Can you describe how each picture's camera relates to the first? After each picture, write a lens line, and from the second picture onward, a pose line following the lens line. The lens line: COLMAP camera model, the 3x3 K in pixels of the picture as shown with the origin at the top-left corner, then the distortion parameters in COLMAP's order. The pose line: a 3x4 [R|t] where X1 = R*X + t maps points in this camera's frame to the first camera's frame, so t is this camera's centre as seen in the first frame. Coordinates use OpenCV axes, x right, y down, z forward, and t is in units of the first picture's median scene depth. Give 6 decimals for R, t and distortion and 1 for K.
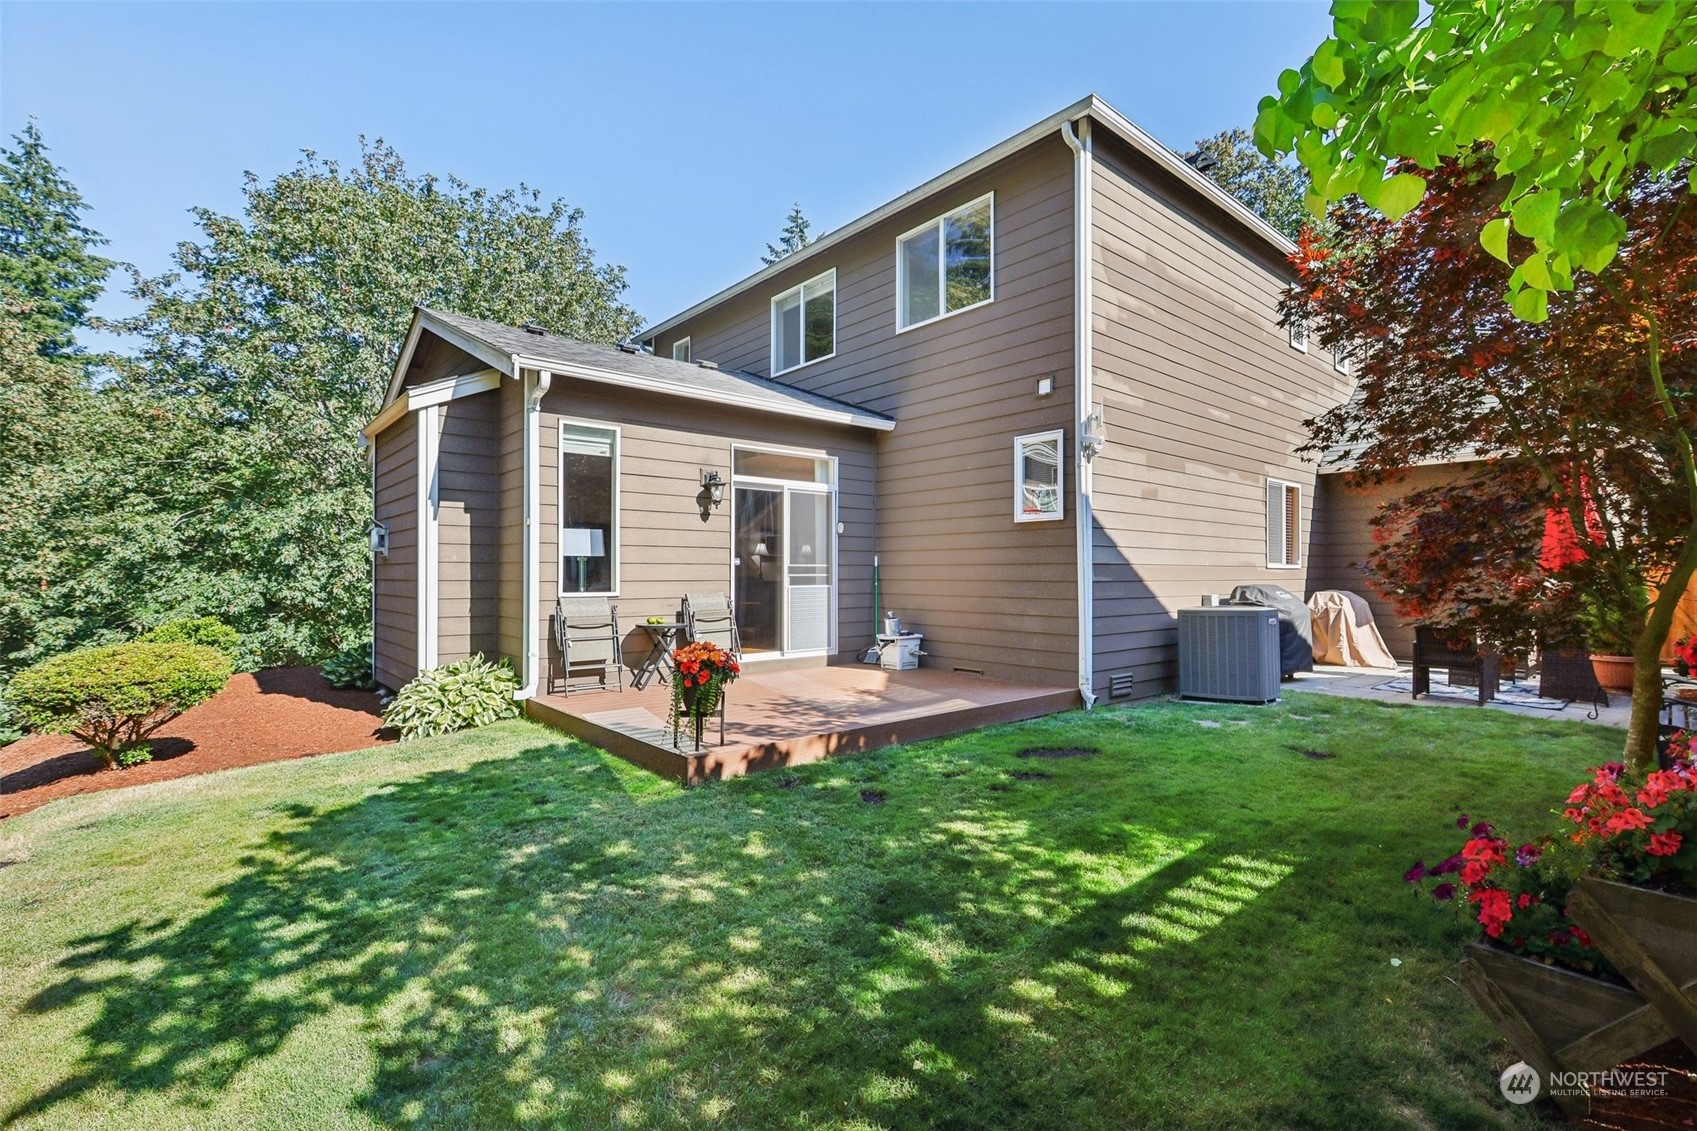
lens RADIAL K [[768.4, 0, 851.4], [0, 768.4, 566.3], [0, 0, 1]] dist [-0.005383, 0.000652]
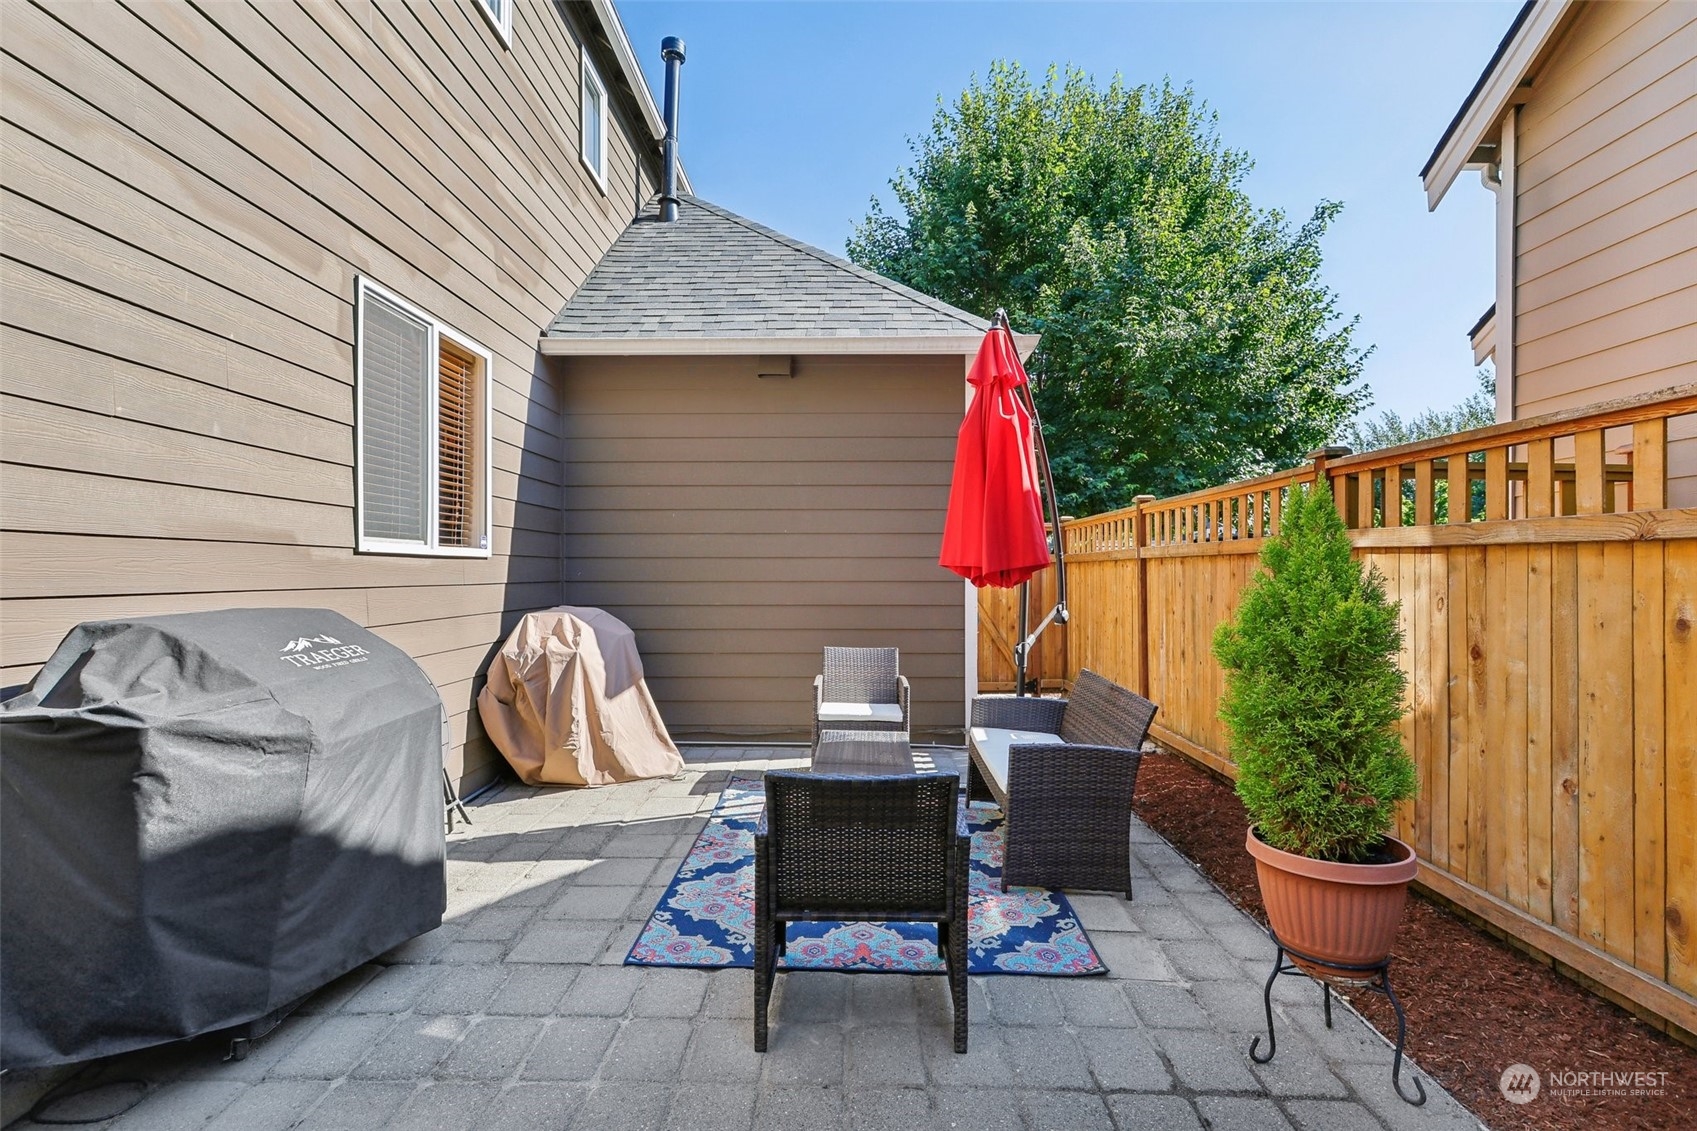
lens RADIAL K [[768.4, 0, 846.4], [0, 768.4, 566.0], [0, 0, 1]] dist [-0.005383, 0.000652]
pose [[0.656799, 0.002279, 0.754062, 0.414358], [-0.007857, 0.999962, 0.003821, 0.004636], [-0.754025, -0.008434, 0.656792, 0.606474]]
